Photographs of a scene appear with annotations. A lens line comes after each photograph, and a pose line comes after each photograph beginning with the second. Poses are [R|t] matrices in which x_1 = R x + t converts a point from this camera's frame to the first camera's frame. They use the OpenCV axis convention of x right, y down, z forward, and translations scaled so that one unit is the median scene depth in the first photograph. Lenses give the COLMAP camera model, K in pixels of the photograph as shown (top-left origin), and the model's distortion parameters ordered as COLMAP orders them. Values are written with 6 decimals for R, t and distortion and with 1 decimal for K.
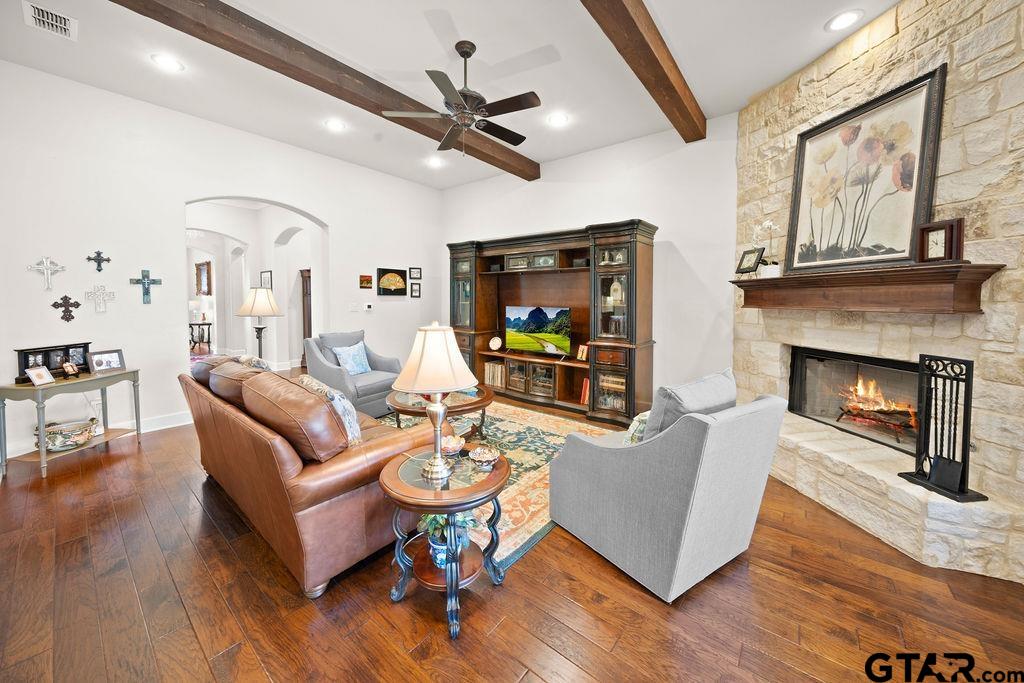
lens RADIAL K [[366.2, 0, 514.0], [0, 366.2, 312.5], [0, 0, 1]] dist [-0.001131, 0.000122]
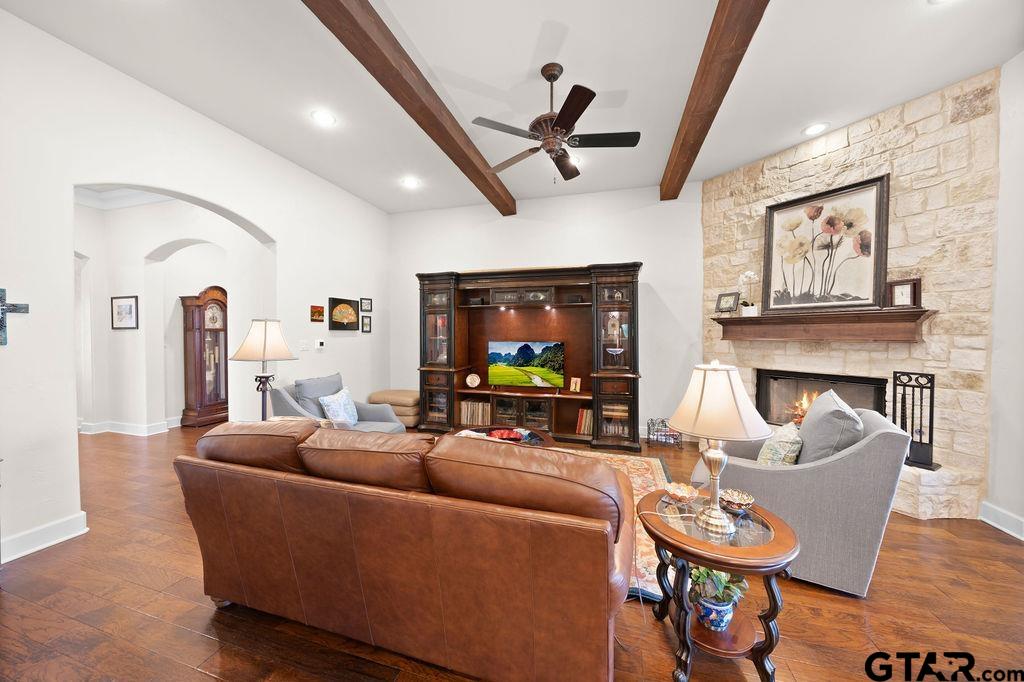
lens RADIAL K [[351.7, 0, 506.8], [0, 351.7, 336.5], [0, 0, 1]] dist [-0.001576, -0.000152]
pose [[0.926185, -0.008225, 0.376980, -0.531943], [0.018264, 0.999567, -0.023064, -0.011967], [-0.376627, 0.028246, 0.925934, 0.195060]]
